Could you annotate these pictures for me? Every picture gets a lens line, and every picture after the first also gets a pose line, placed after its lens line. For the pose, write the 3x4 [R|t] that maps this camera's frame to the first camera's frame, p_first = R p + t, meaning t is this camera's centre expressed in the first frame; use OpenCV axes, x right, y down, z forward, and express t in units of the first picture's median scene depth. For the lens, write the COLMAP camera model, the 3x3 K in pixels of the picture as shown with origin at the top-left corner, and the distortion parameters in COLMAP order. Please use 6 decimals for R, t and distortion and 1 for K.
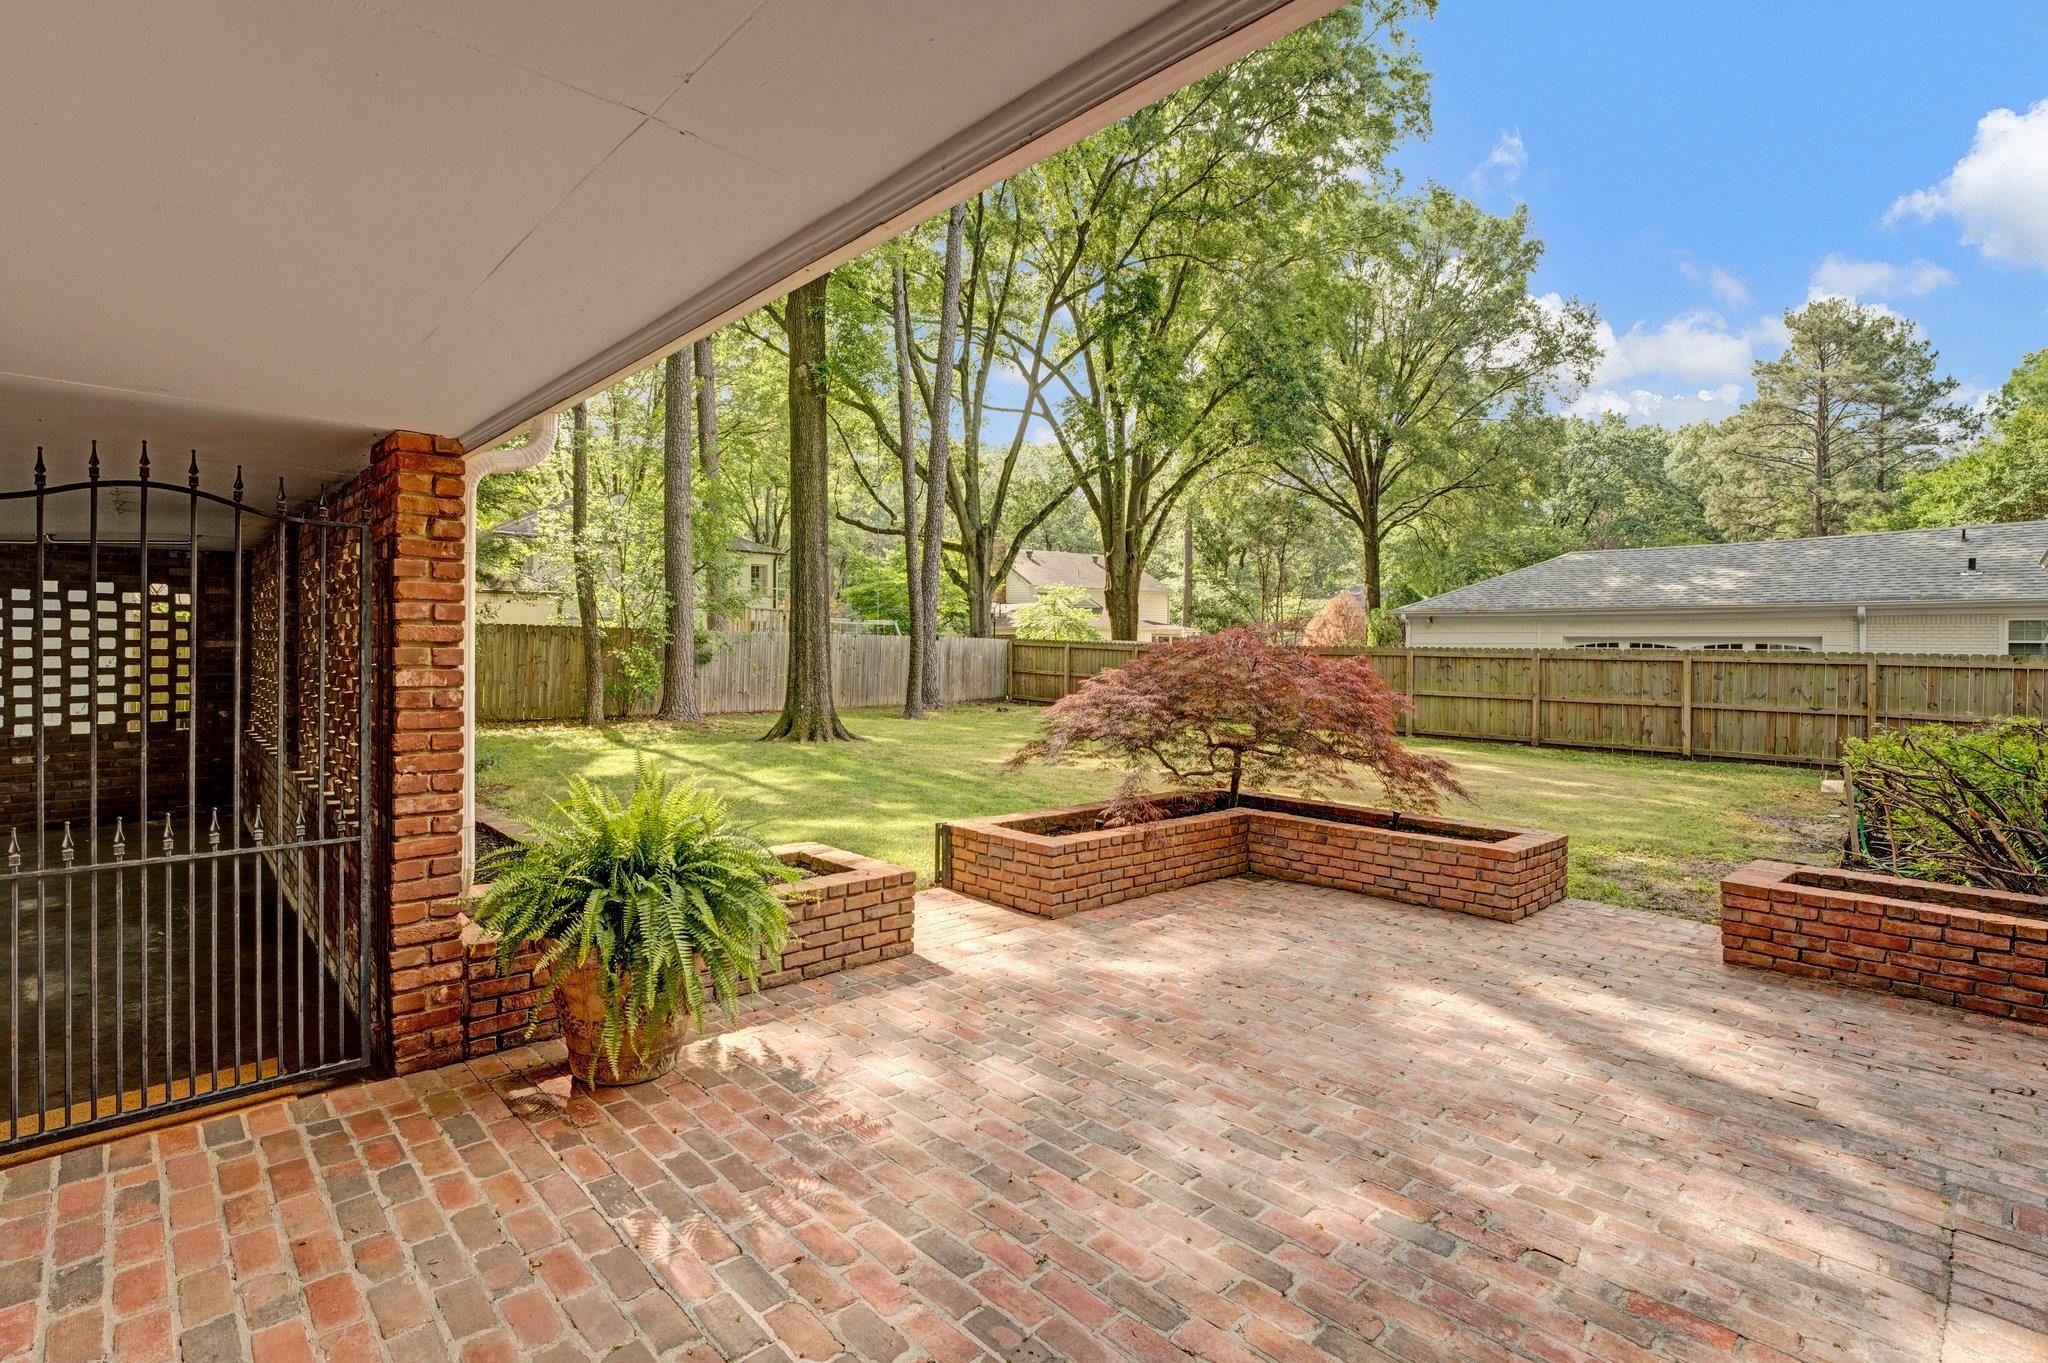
lens RADIAL K [[878.9, 0, 996.1], [0, 878.9, 636.1], [0, 0, 1]] dist [-0.000040, -0.000101]
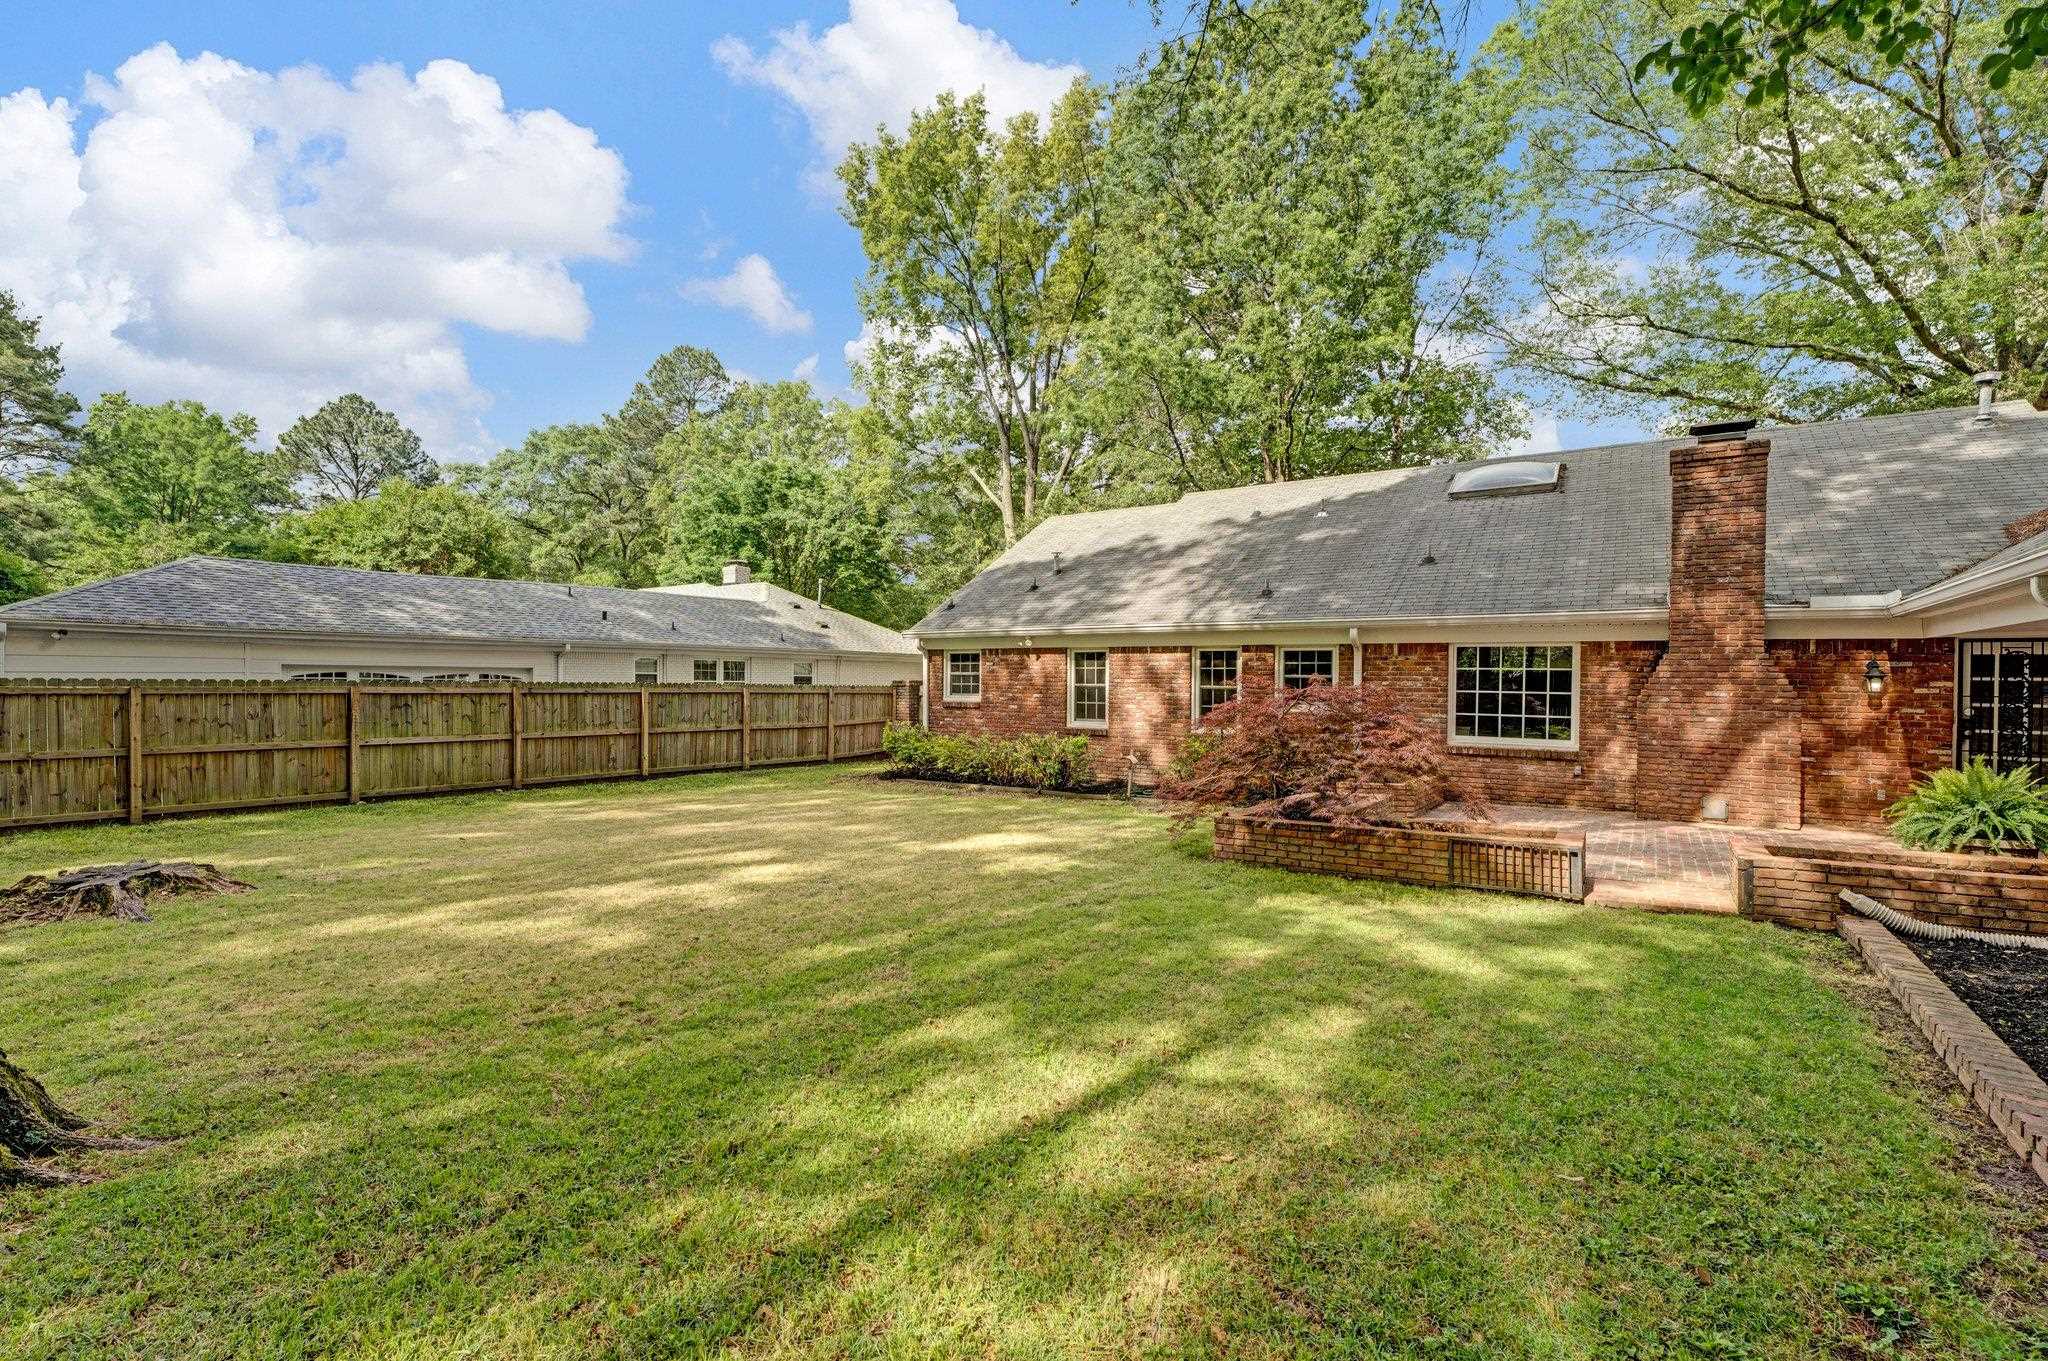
lens RADIAL K [[878.9, 0, 1013.9], [0, 878.9, 684.6], [0, 0, 1]] dist [-0.000040, -0.000101]
pose [[-0.172280, -0.012693, 0.984966, -0.235571], [-0.019368, 0.999767, 0.009496, -0.001252], [-0.984858, -0.017440, -0.172486, 0.413384]]
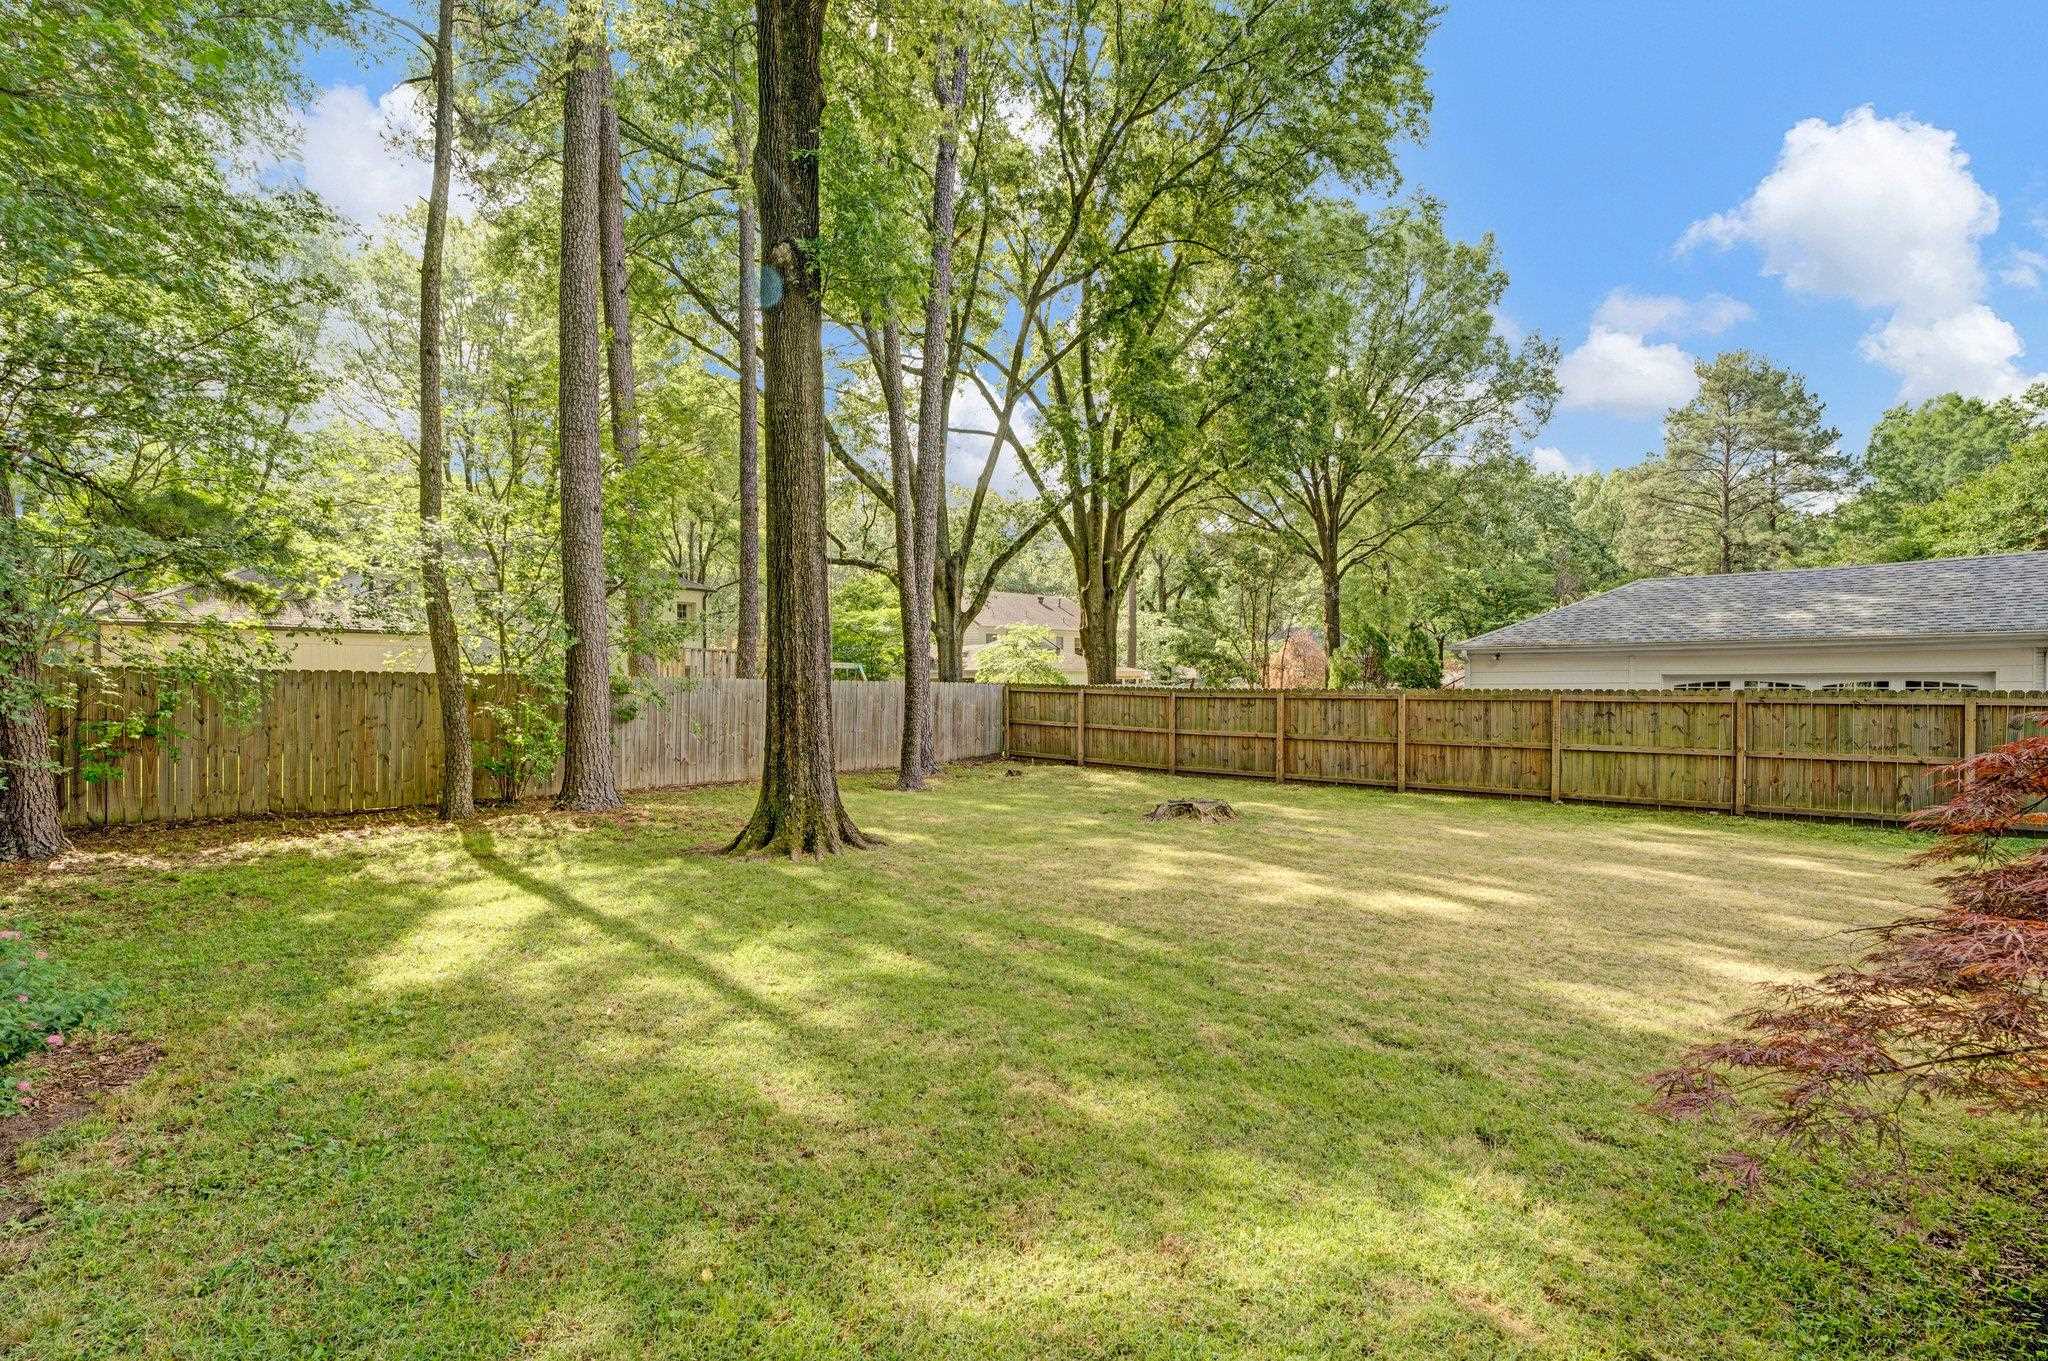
lens RADIAL K [[878.9, 0, 1019.6], [0, 878.9, 698.1], [0, 0, 1]] dist [-0.000040, -0.000101]
pose [[0.994681, -0.012266, 0.102274, -0.062448], [0.010097, 0.999714, 0.021692, -0.001197], [-0.102511, -0.020544, 0.994520, 0.186117]]
